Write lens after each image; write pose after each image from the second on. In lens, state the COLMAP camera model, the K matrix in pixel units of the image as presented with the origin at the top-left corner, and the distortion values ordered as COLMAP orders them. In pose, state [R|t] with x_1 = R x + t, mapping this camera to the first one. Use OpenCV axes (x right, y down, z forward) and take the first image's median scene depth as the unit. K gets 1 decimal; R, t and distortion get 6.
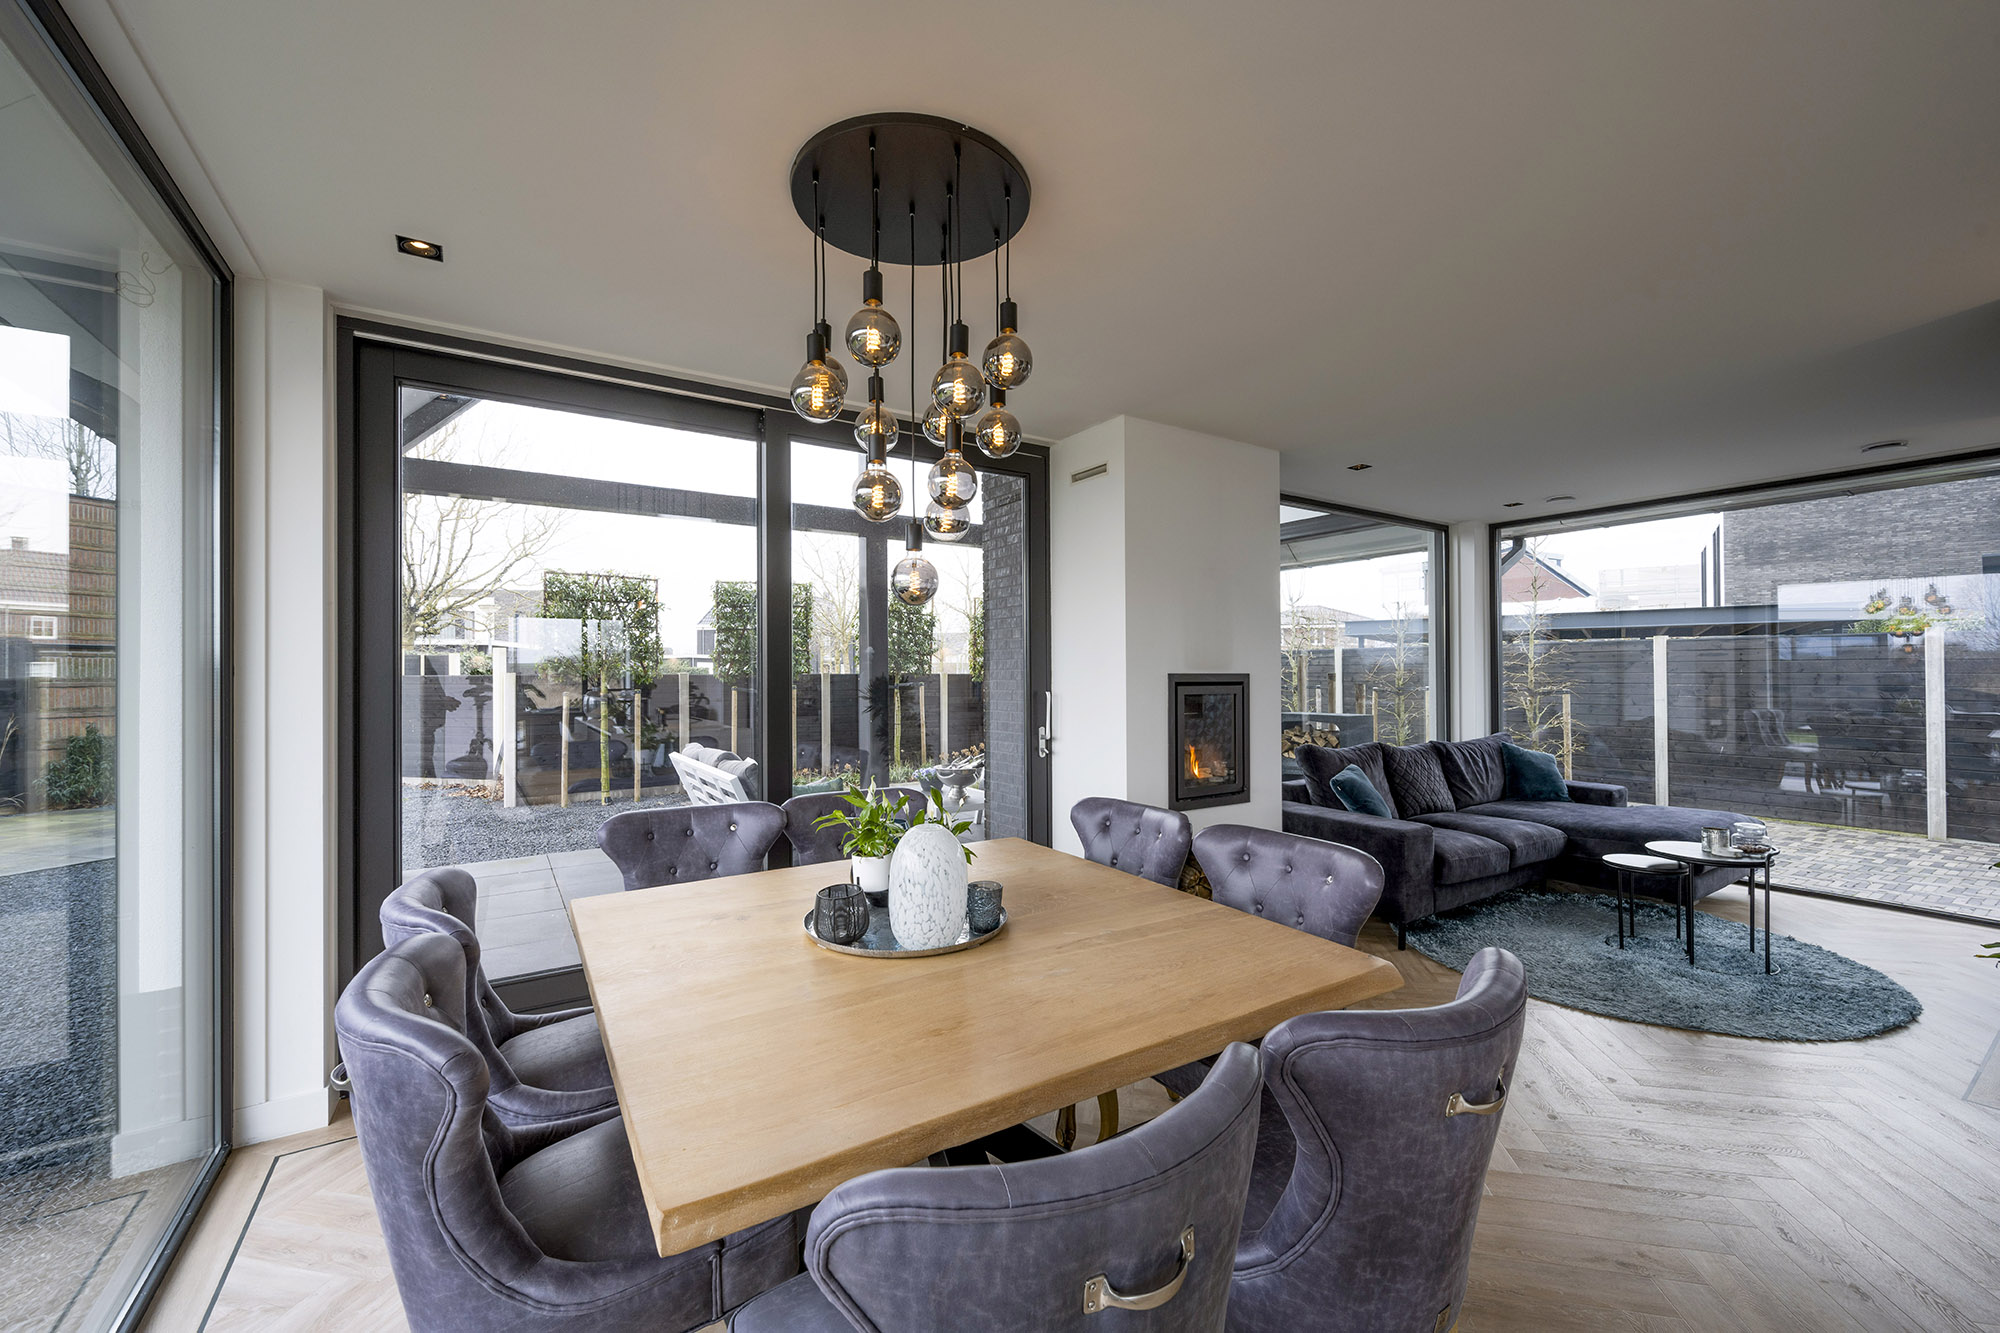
lens RADIAL K [[788.9, 0, 1000.7], [0, 788.9, 663.4], [0, 0, 1]] dist [-0.000111, 0.000473]
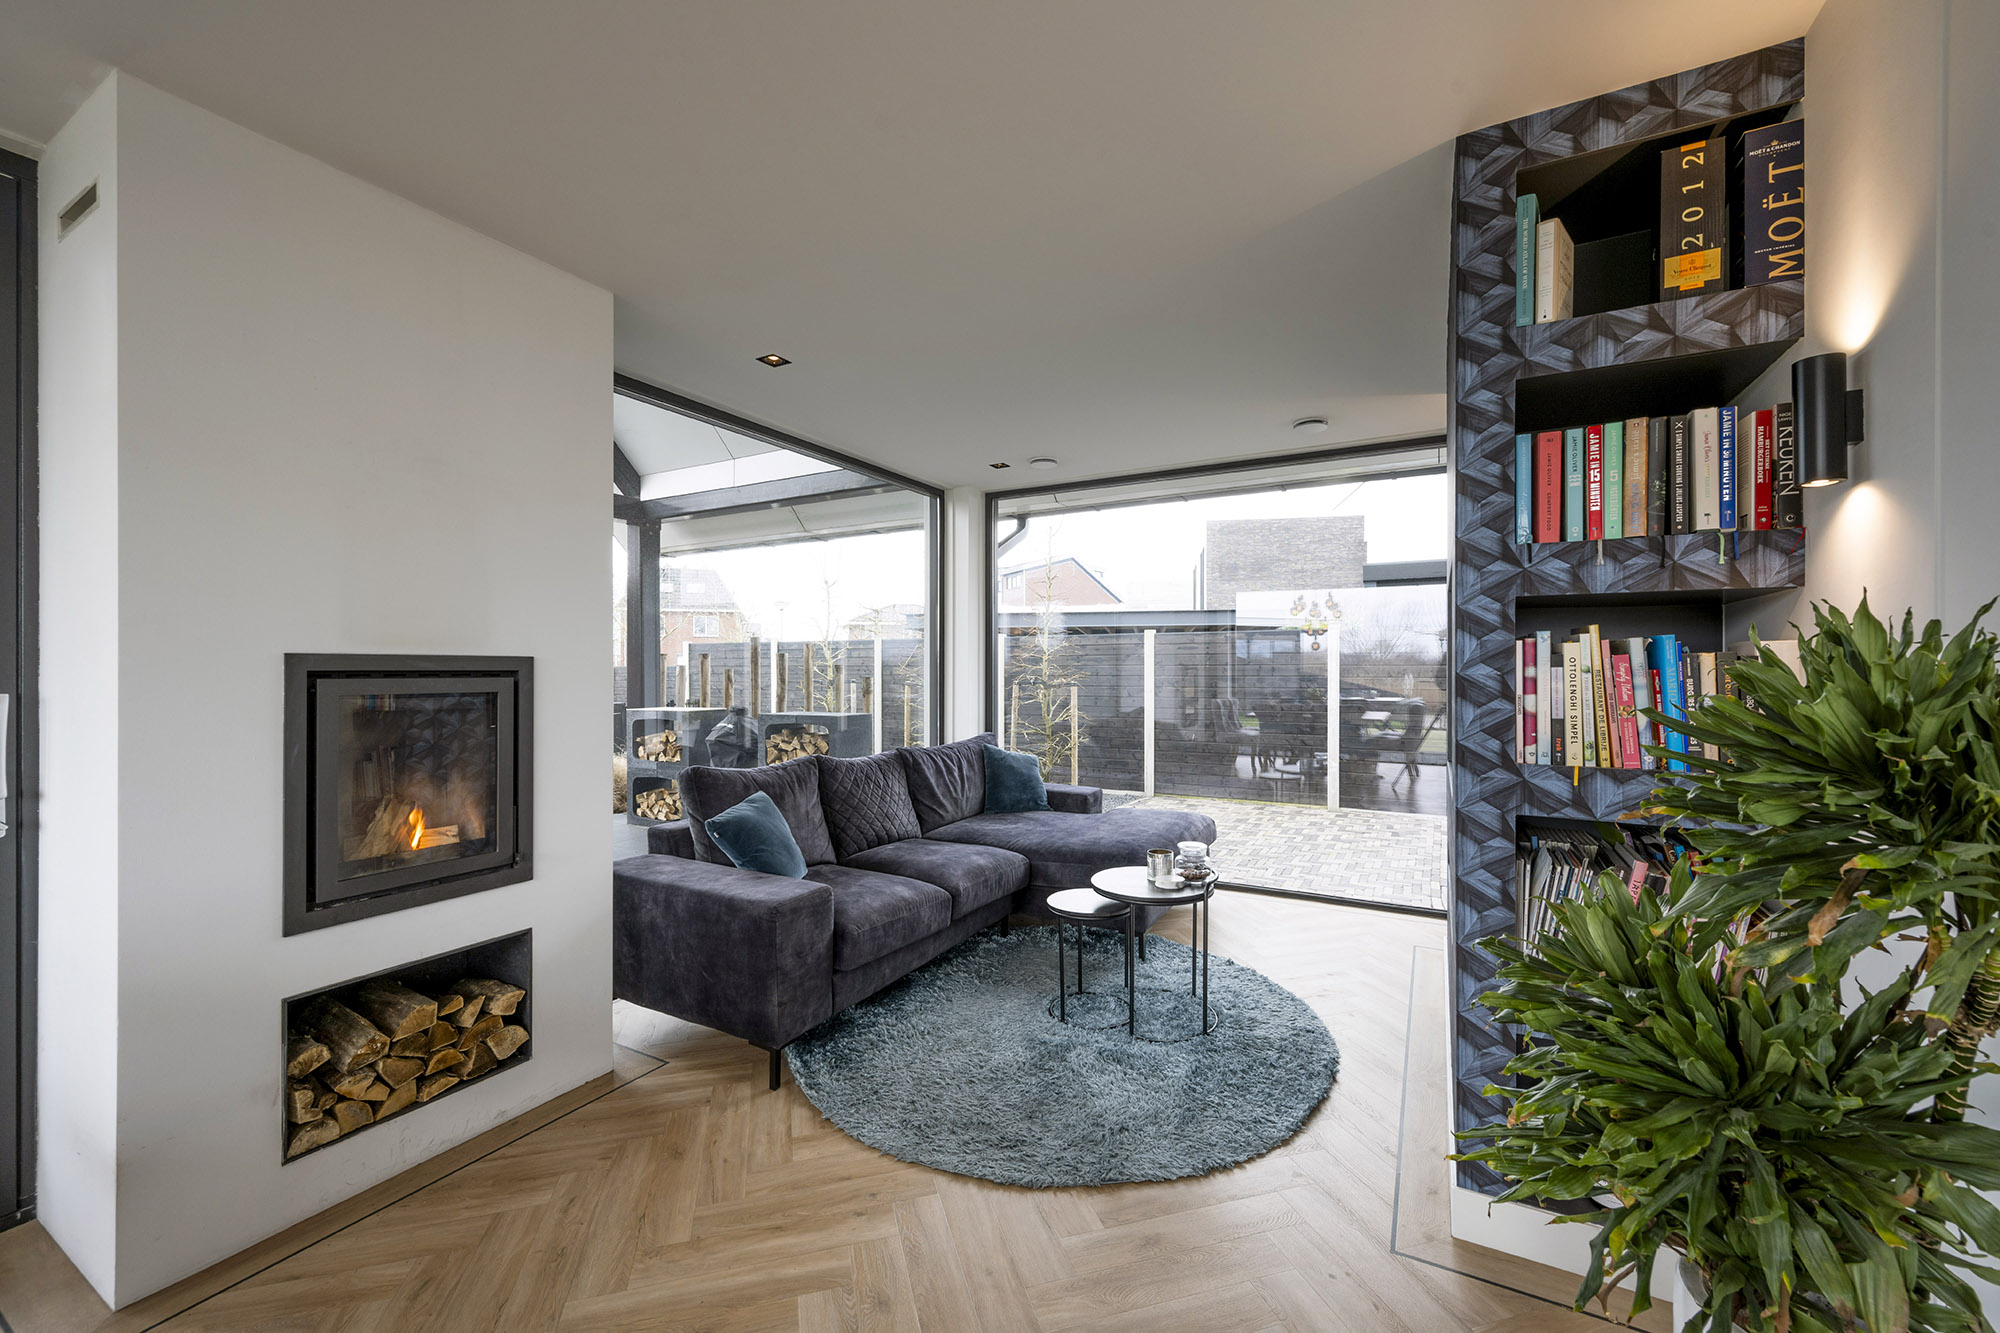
lens RADIAL K [[788.9, 0, 1003.6], [0, 788.9, 662.5], [0, 0, 1]] dist [-0.000111, 0.000473]
pose [[0.884463, 0.004907, 0.466584, 0.237297], [-0.006962, 0.999972, 0.002680, 0.008812], [-0.466558, -0.005618, 0.884473, 0.221775]]
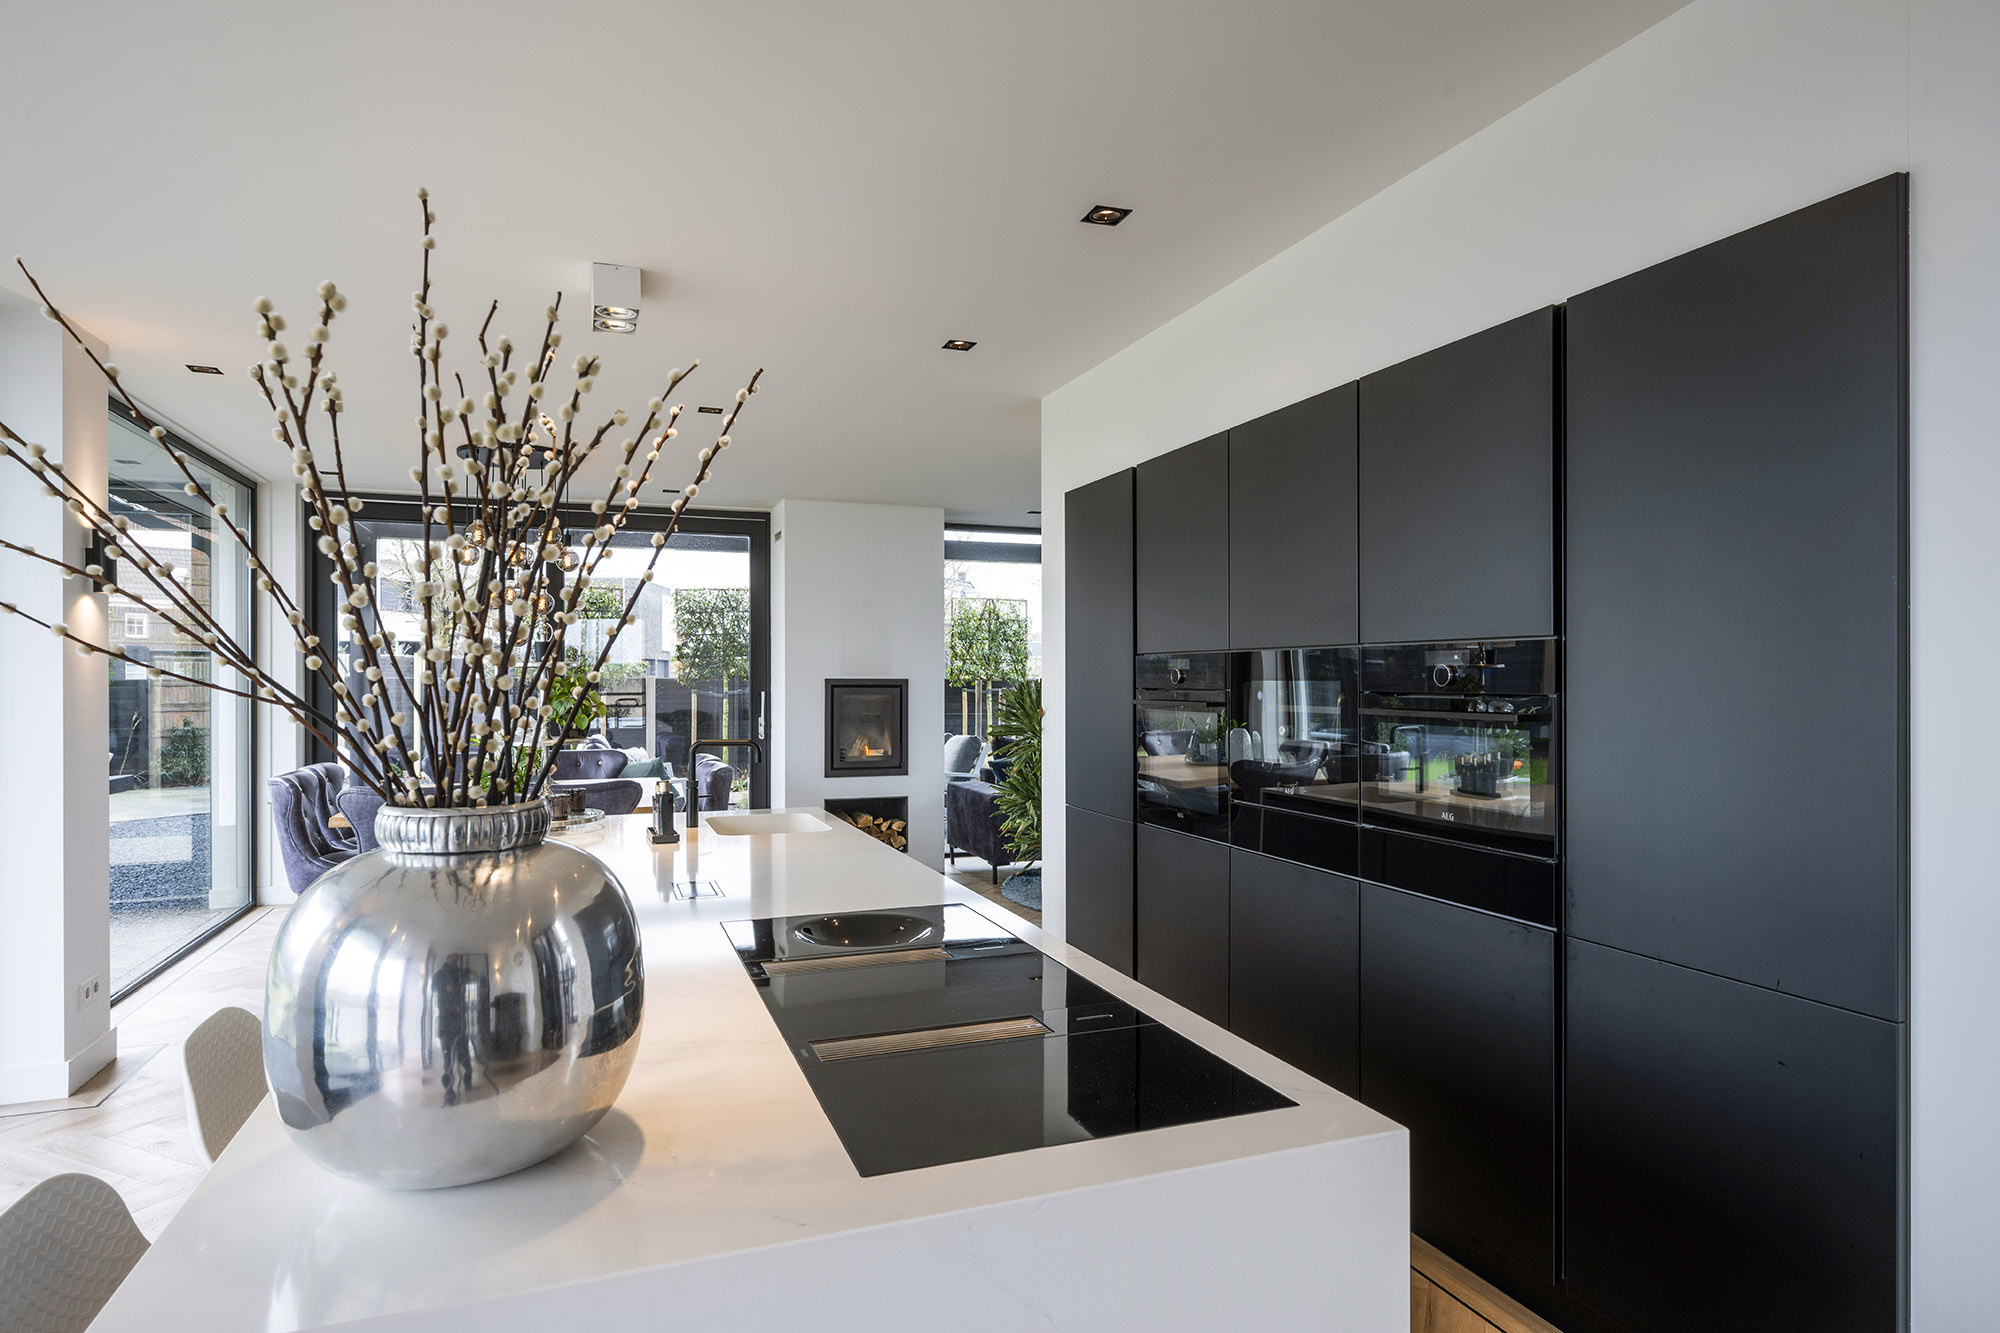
lens RADIAL K [[1092.6, 0, 998.1], [0, 1092.6, 667.3], [0, 0, 1]] dist [0.000471, 0.000118]
pose [[0.977837, 0.001881, -0.209361, 0.576765], [-0.001105, 0.999992, 0.003822, -0.009732], [0.209366, -0.003506, 0.977831, -0.526980]]
